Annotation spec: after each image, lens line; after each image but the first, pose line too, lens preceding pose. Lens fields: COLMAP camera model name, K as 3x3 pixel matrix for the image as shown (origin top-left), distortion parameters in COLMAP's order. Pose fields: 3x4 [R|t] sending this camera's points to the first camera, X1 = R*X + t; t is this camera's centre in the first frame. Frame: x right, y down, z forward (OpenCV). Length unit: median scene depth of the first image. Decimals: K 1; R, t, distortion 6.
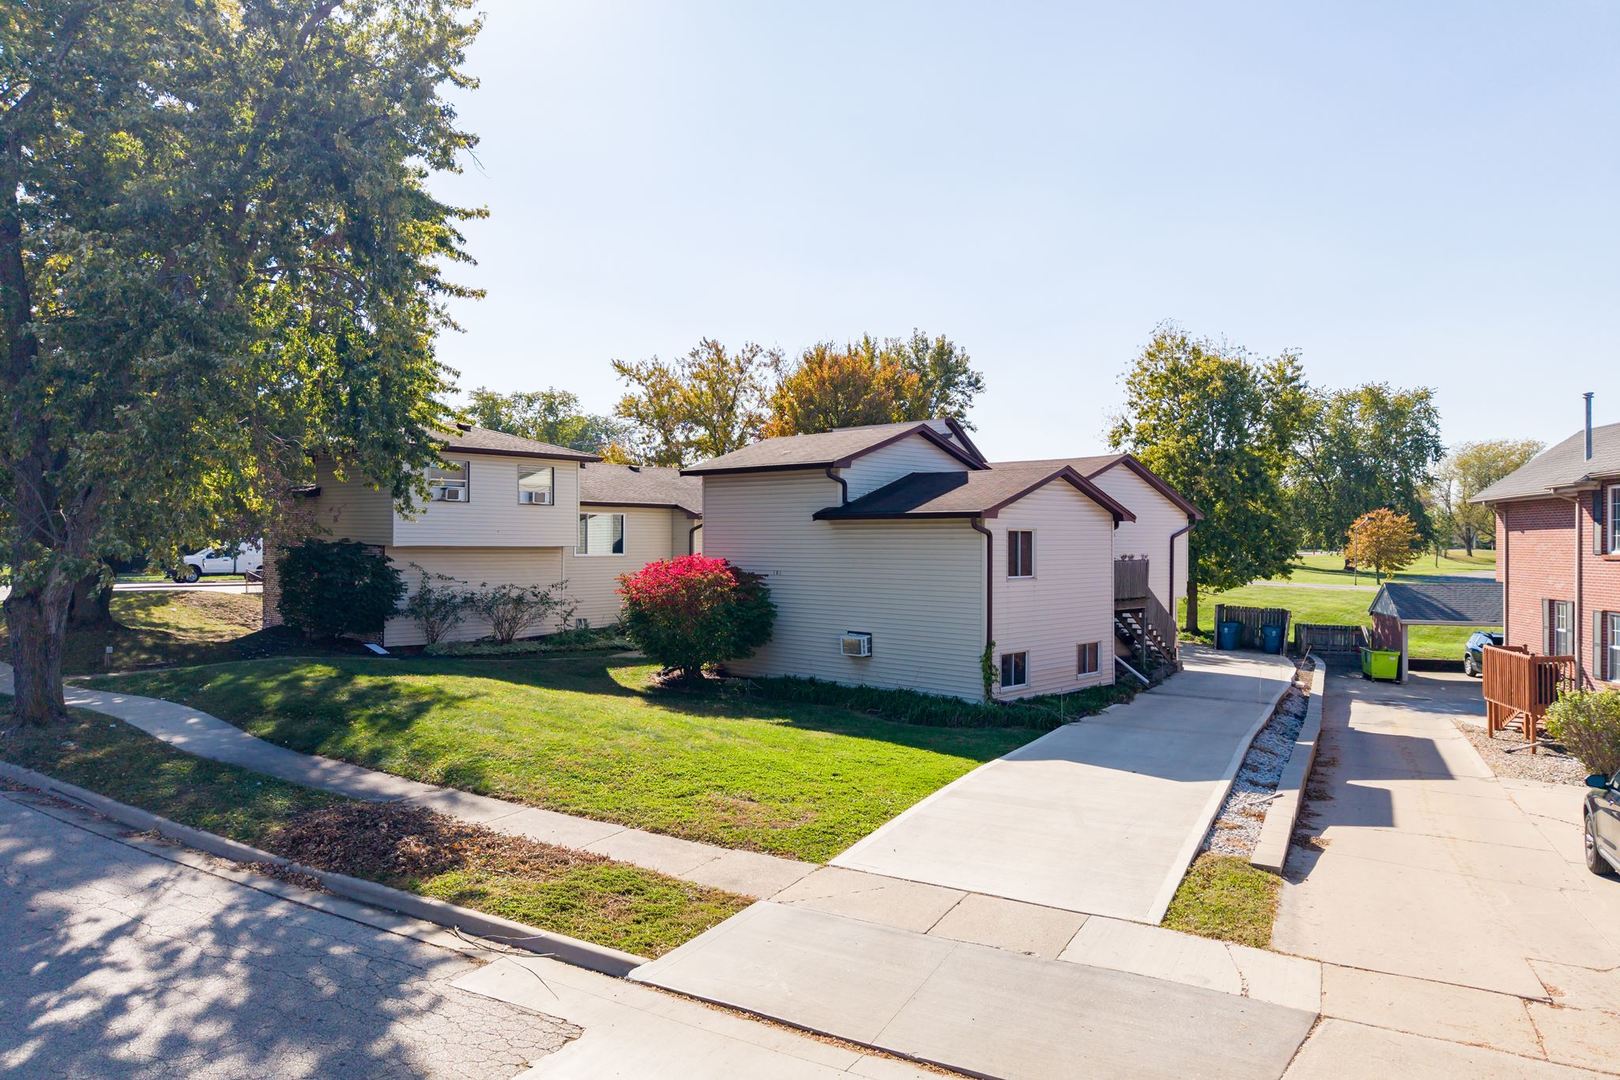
lens RADIAL K [[1084.3, 0, 806.7], [0, 1084.3, 539.2], [0, 0, 1]] dist [0.021123, -0.021881]
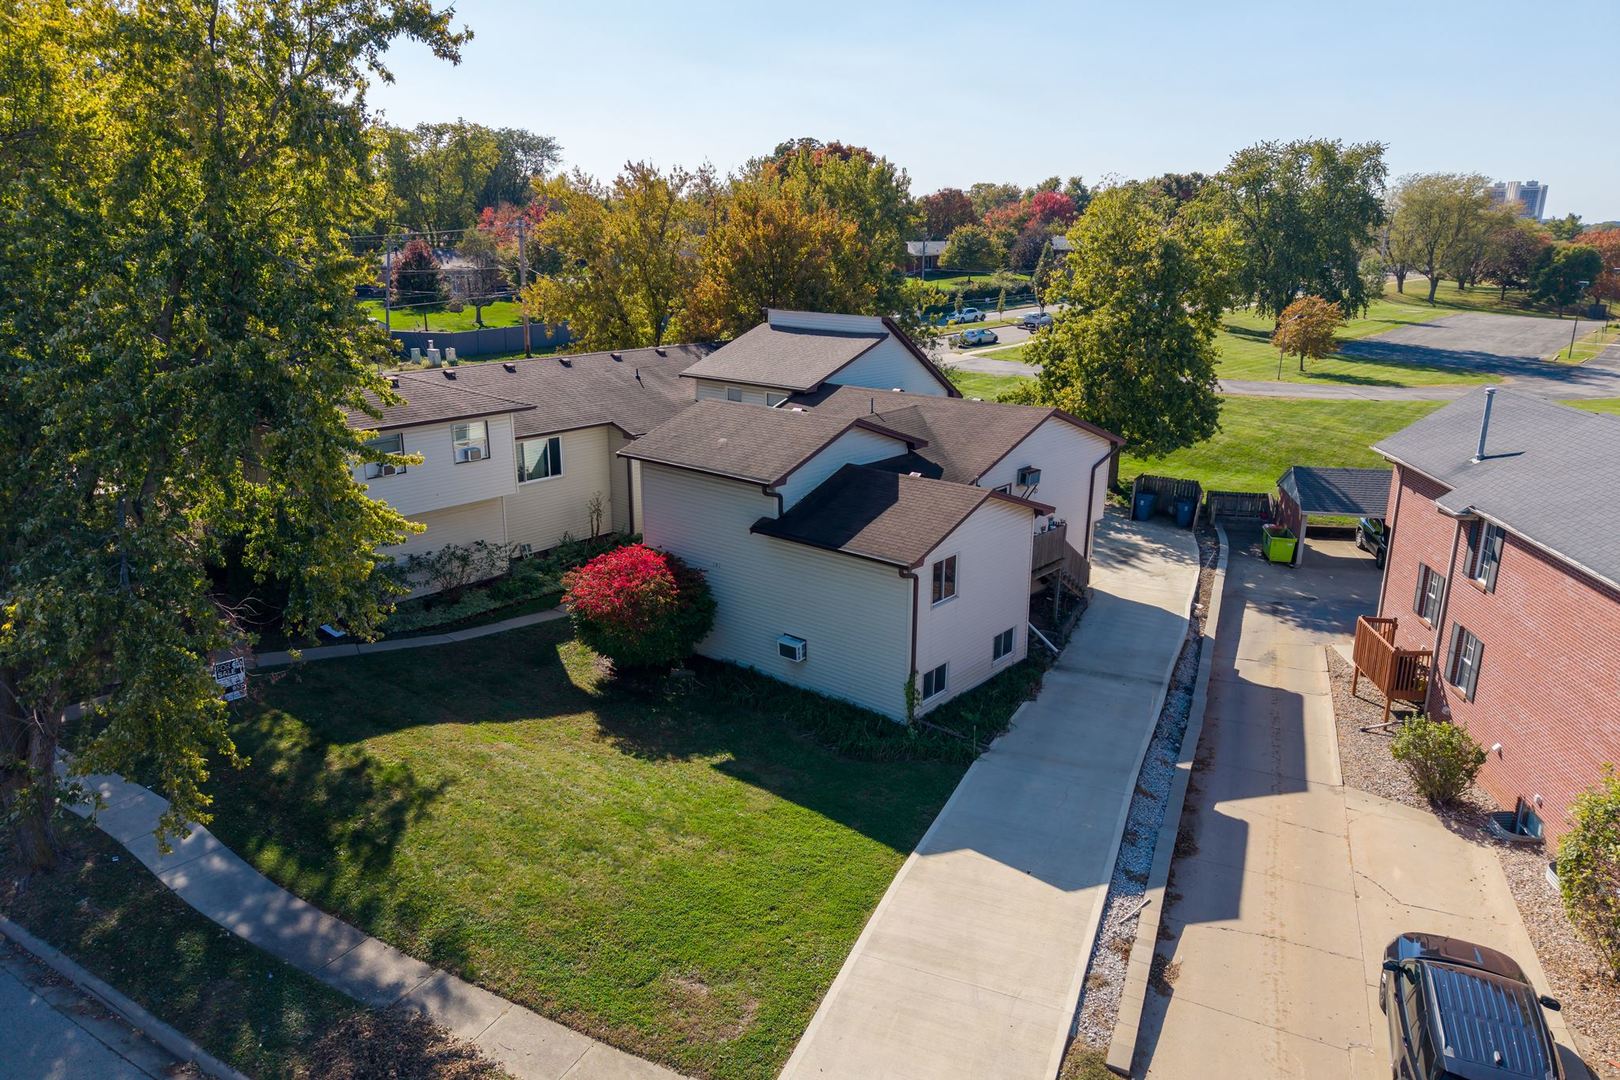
lens RADIAL K [[1084.3, 0, 806.6], [0, 1084.3, 540.2], [0, 0, 1]] dist [0.021123, -0.021881]
pose [[0.998346, -0.015221, 0.055448, 0.002818], [-0.000954, 0.959812, 0.280643, -0.318782], [-0.057491, -0.280232, 0.958209, -0.002381]]
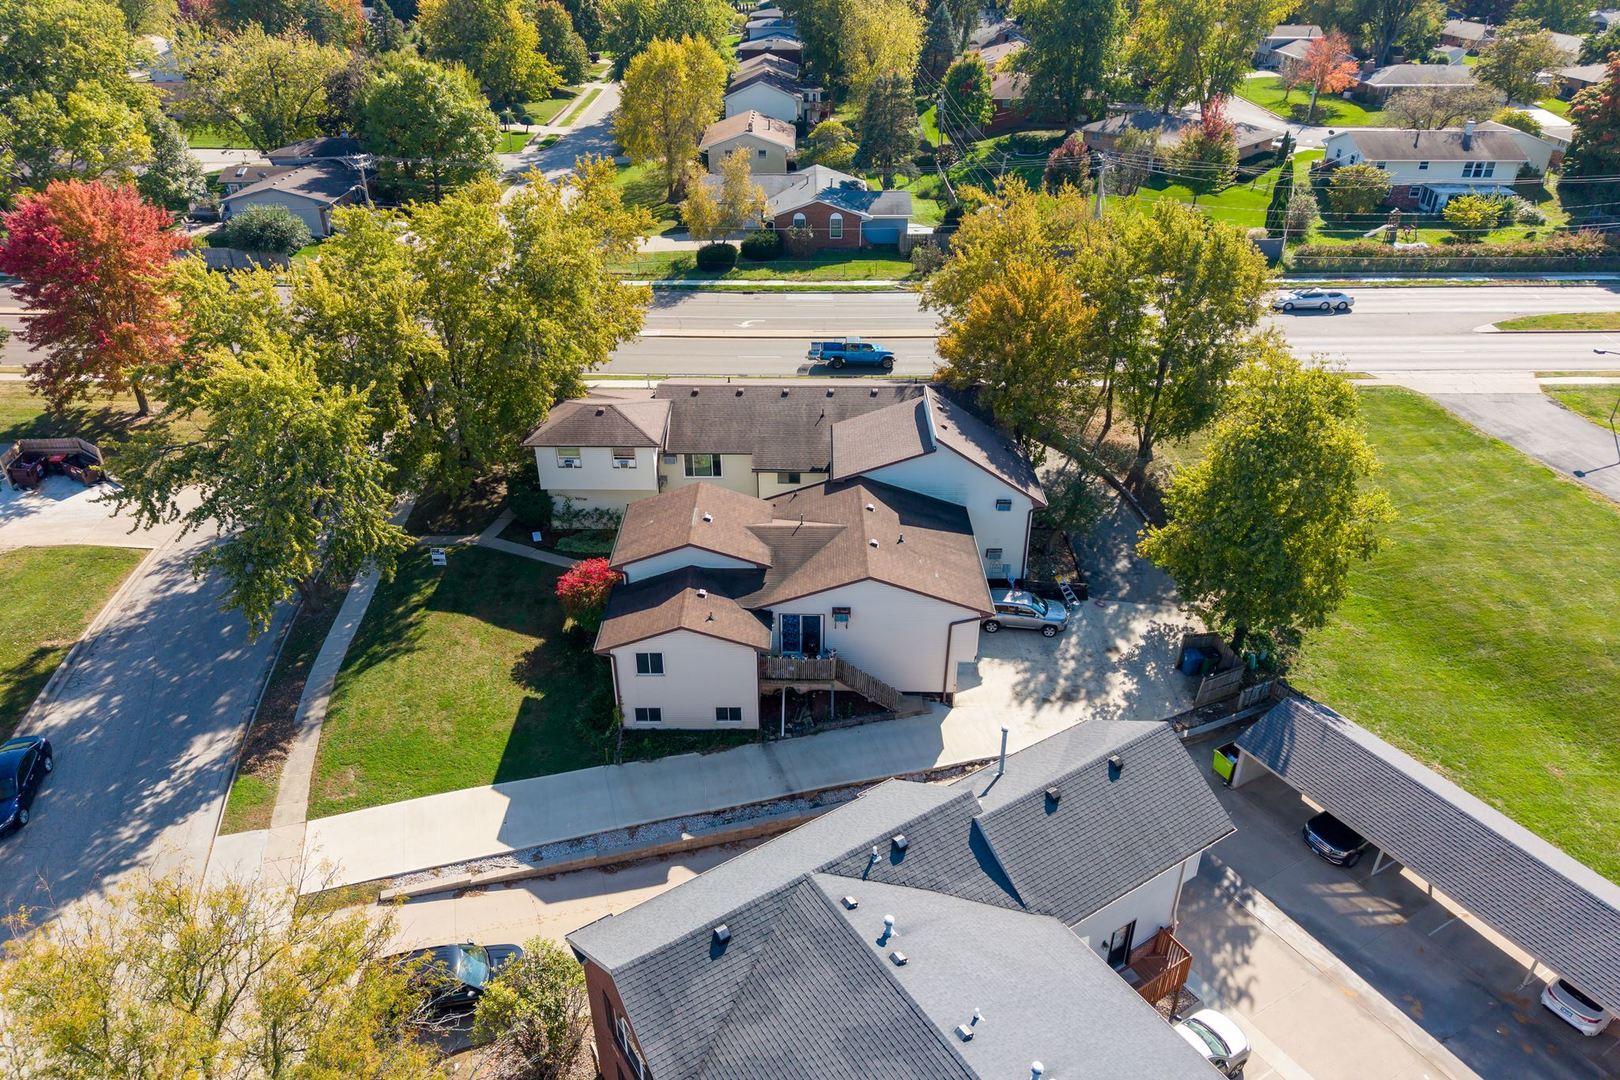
lens RADIAL K [[1084.3, 0, 809.9], [0, 1084.3, 538.4], [0, 0, 1]] dist [0.021123, -0.021881]
pose [[0.686137, 0.360585, -0.631818, 1.393056], [0.005441, 0.865944, 0.500112, -1.024437], [0.727452, -0.346583, 0.592194, 0.218639]]
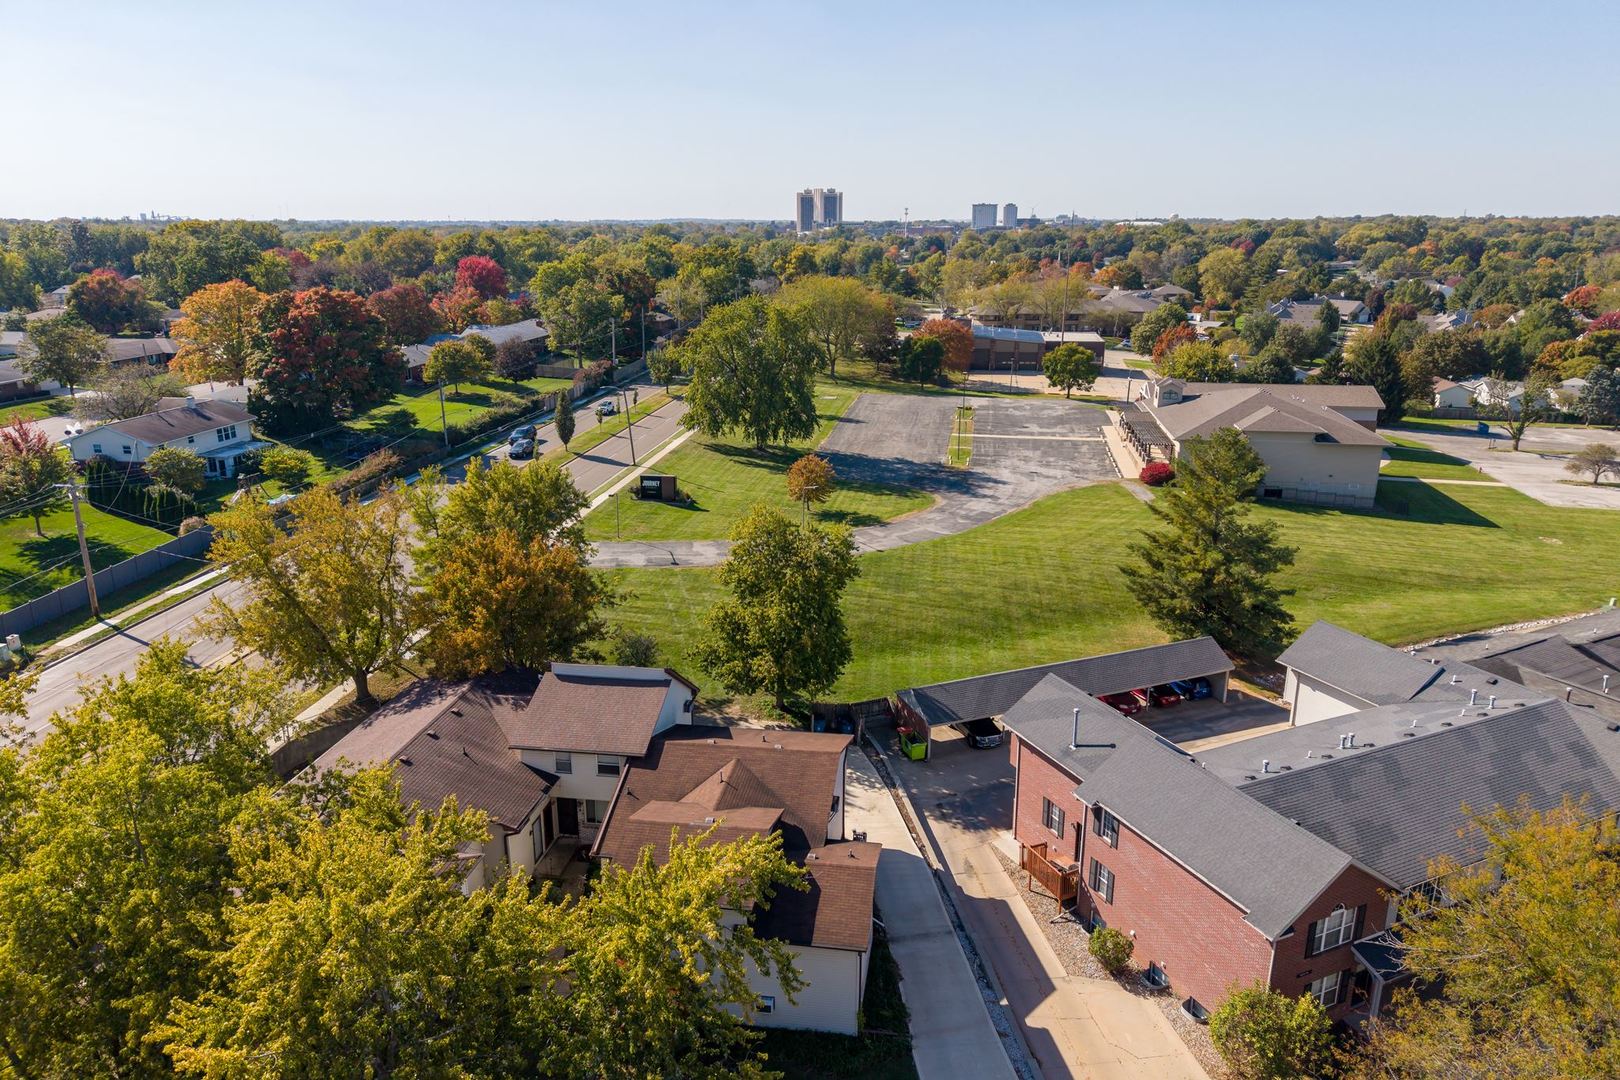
lens RADIAL K [[1084.3, 0, 806.5], [0, 1084.3, 532.8], [0, 0, 1]] dist [0.021123, -0.021881]
pose [[0.821544, -0.162186, 0.546591, -0.677783], [0.002213, 0.959586, 0.281406, -1.038570], [-0.570141, -0.229977, 0.788701, -0.127909]]
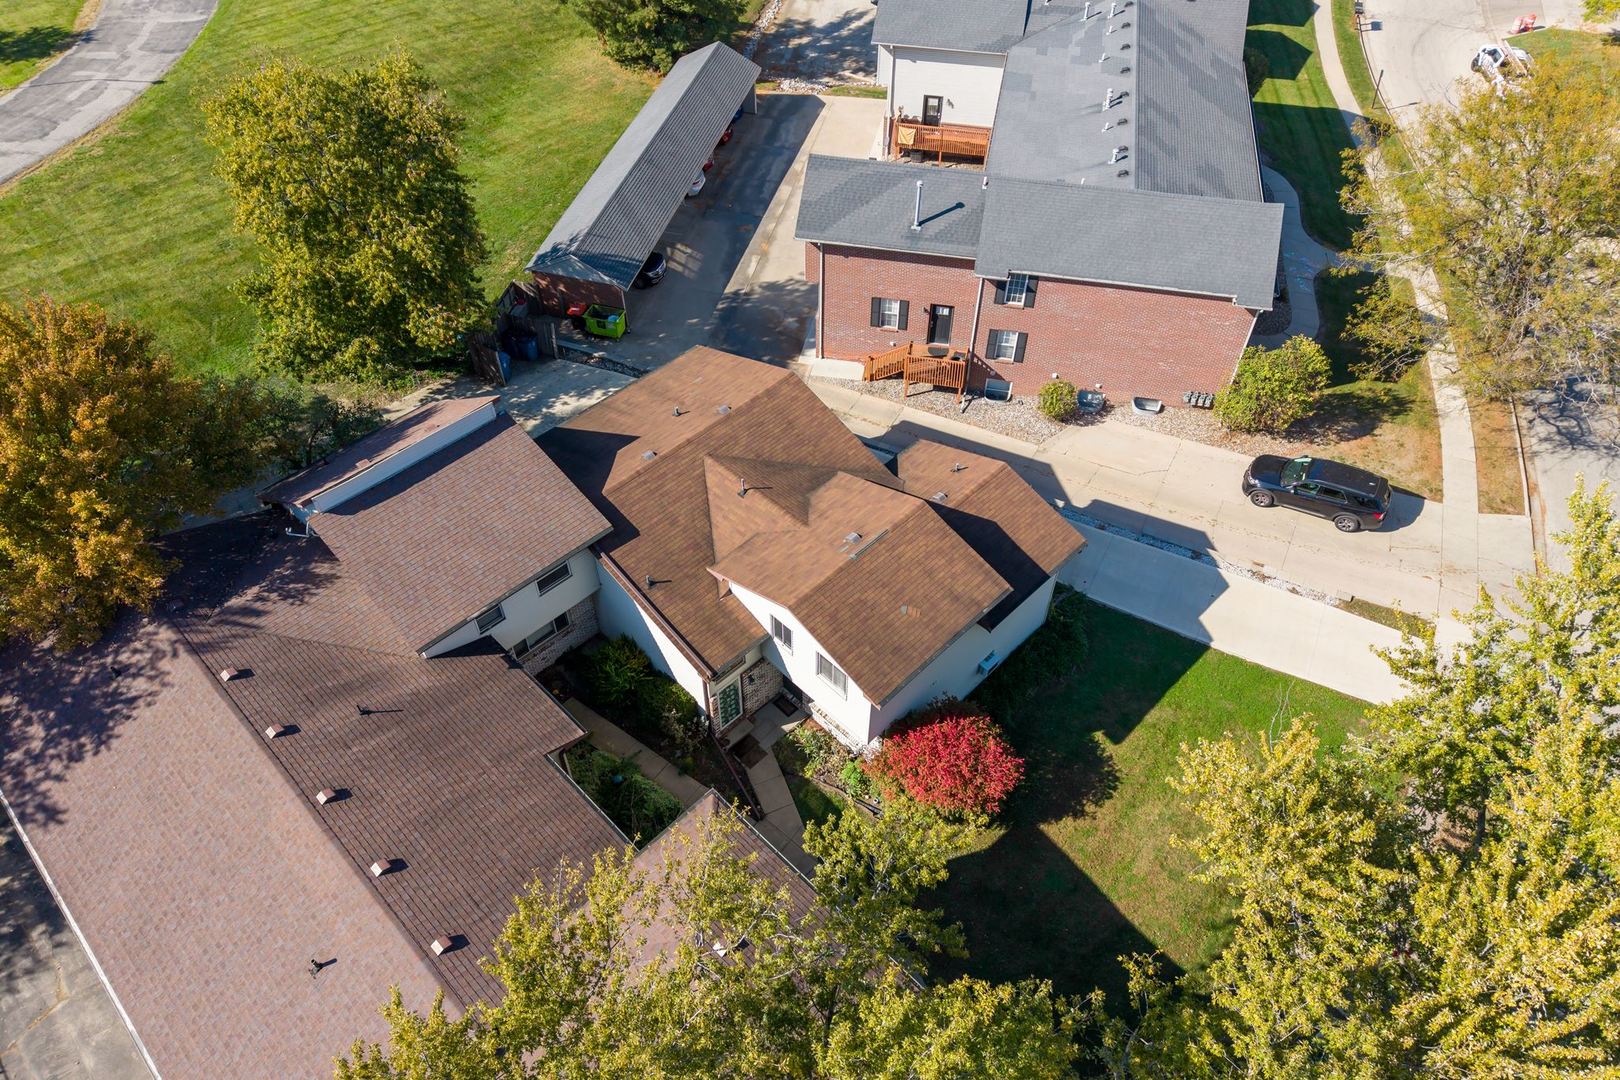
lens RADIAL K [[1084.3, 0, 813.3], [0, 1084.3, 549.8], [0, 0, 1]] dist [0.021123, -0.021881]
pose [[0.024596, -0.743350, 0.668450, -0.774320], [-0.006695, 0.668515, 0.743669, -1.028020], [-0.999675, -0.022767, 0.011466, 1.249187]]
